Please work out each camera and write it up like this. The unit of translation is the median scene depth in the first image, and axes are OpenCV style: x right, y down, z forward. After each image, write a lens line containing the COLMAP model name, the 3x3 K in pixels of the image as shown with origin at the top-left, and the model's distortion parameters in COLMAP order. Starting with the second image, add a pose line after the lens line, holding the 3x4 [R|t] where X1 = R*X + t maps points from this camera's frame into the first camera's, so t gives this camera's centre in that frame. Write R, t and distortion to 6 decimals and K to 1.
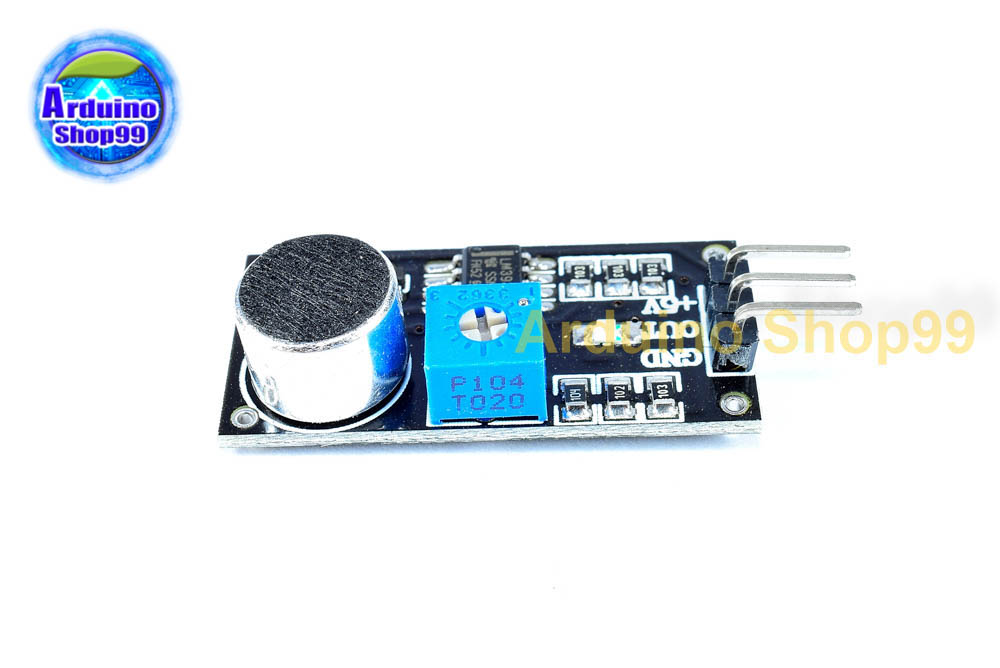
lens RADIAL K [[1707.4, 0, 505.3], [0, 1707.4, 334.2], [0, 0, 1]] dist [0.039208, 0.000000]
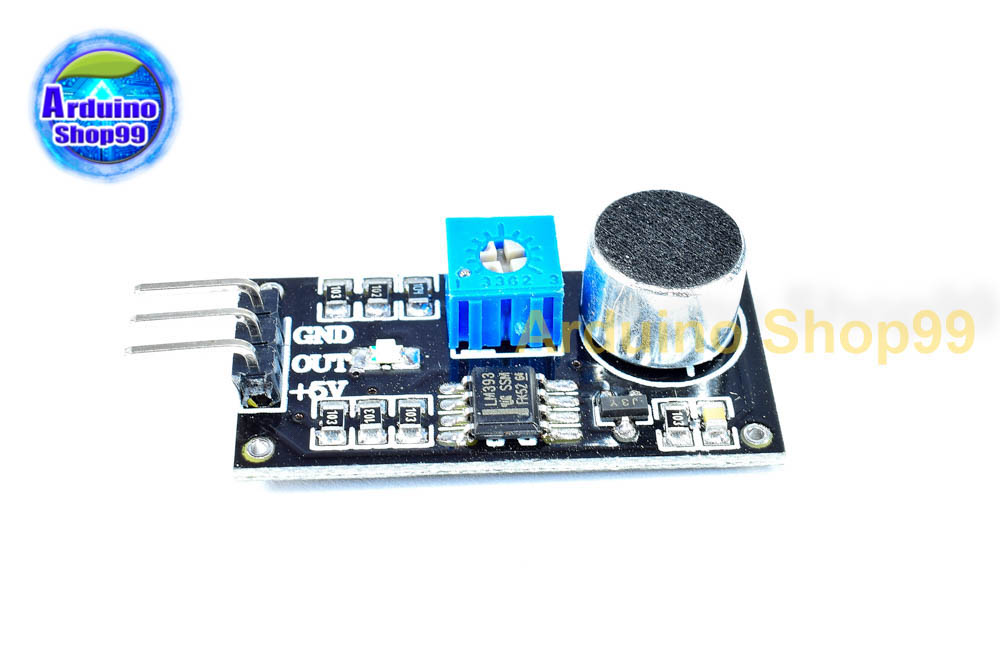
lens RADIAL K [[1707.4, 0, 503.6], [0, 1707.4, 335.0], [0, 0, 1]] dist [0.039208, 0.000000]
pose [[-0.998151, 0.059798, -0.010936, 0.001204], [-0.011726, -0.012875, 0.999848, -0.980990], [0.059648, 0.998127, 0.013552, 0.968561]]
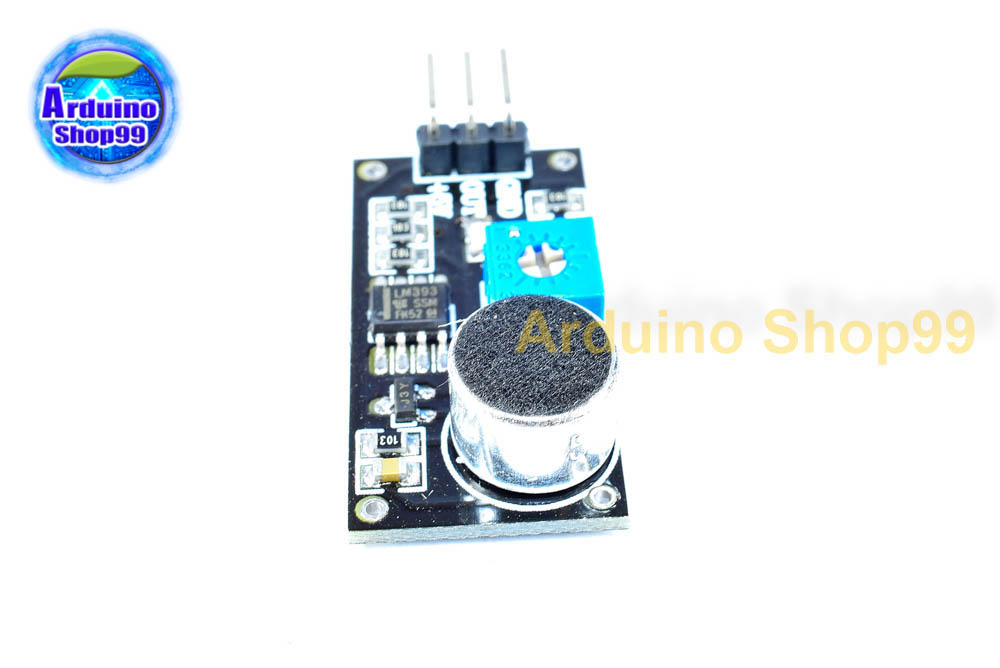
lens RADIAL K [[1707.4, 0, 499.5], [0, 1707.4, 331.6], [0, 0, 1]] dist [0.039208, 0.000000]
pose [[-0.052888, -0.693253, 0.718751, -0.738011], [0.723245, 0.469702, 0.506258, -0.496984], [-0.688564, 0.546608, 0.476550, 0.512407]]
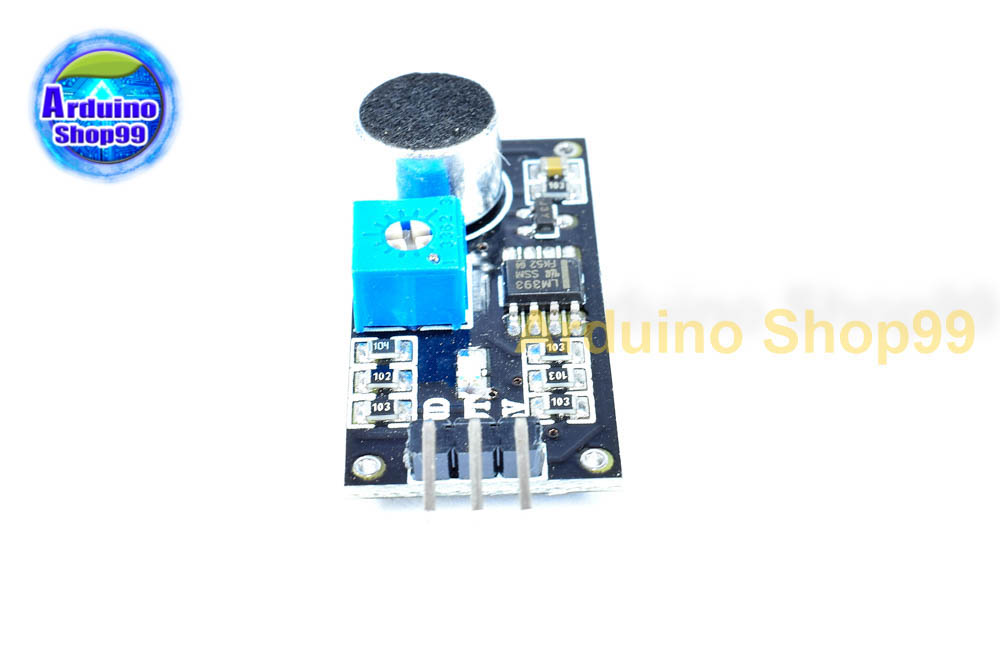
lens RADIAL K [[1707.4, 0, 501.5], [0, 1707.4, 334.1], [0, 0, 1]] dist [0.039208, 0.000000]
pose [[0.035098, 0.717678, -0.695490, 0.716424], [-0.700582, 0.513962, 0.495003, -0.501867], [0.712709, 0.469874, 0.520831, 0.488793]]
